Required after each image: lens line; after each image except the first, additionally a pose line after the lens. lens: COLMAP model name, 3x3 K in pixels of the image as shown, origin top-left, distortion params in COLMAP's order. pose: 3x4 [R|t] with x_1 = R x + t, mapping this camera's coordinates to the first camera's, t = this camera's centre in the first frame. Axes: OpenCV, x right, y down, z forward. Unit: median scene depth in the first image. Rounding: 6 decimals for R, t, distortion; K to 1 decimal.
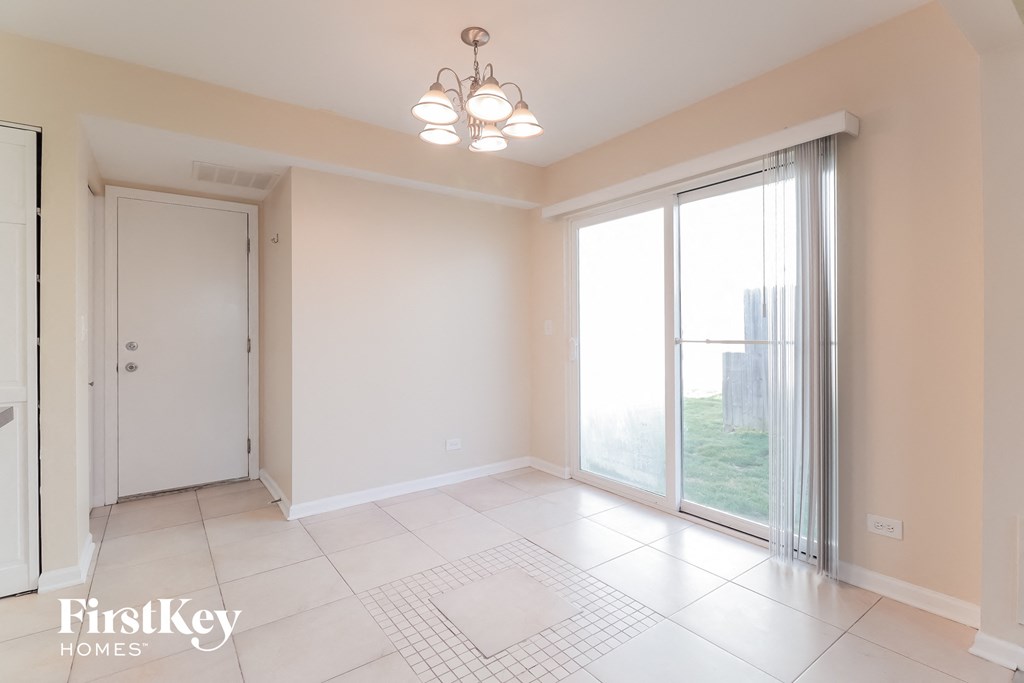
lens RADIAL K [[481.2, 0, 552.7], [0, 481.2, 329.1], [0, 0, 1]] dist [0.001075, -0.000060]
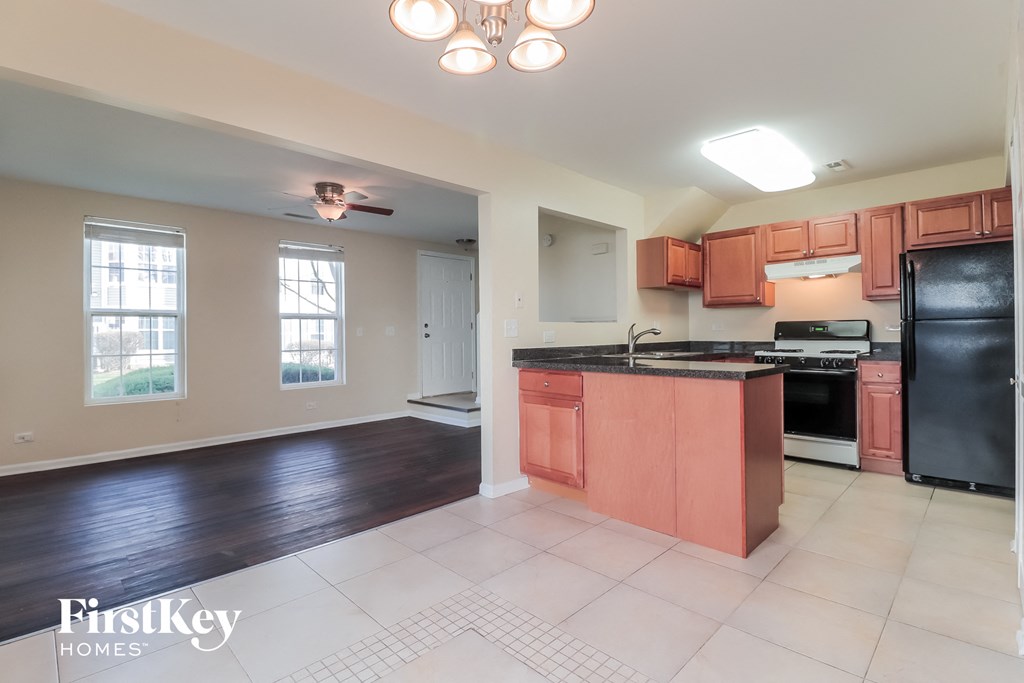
lens RADIAL K [[486.9, 0, 542.9], [0, 486.9, 346.1], [0, 0, 1]] dist [-0.018297, 0.000691]
pose [[-0.991975, 0.016940, -0.125292, -0.128076], [0.014383, 0.999670, 0.021284, 0.007863], [0.125611, 0.019311, -0.991892, 1.571133]]
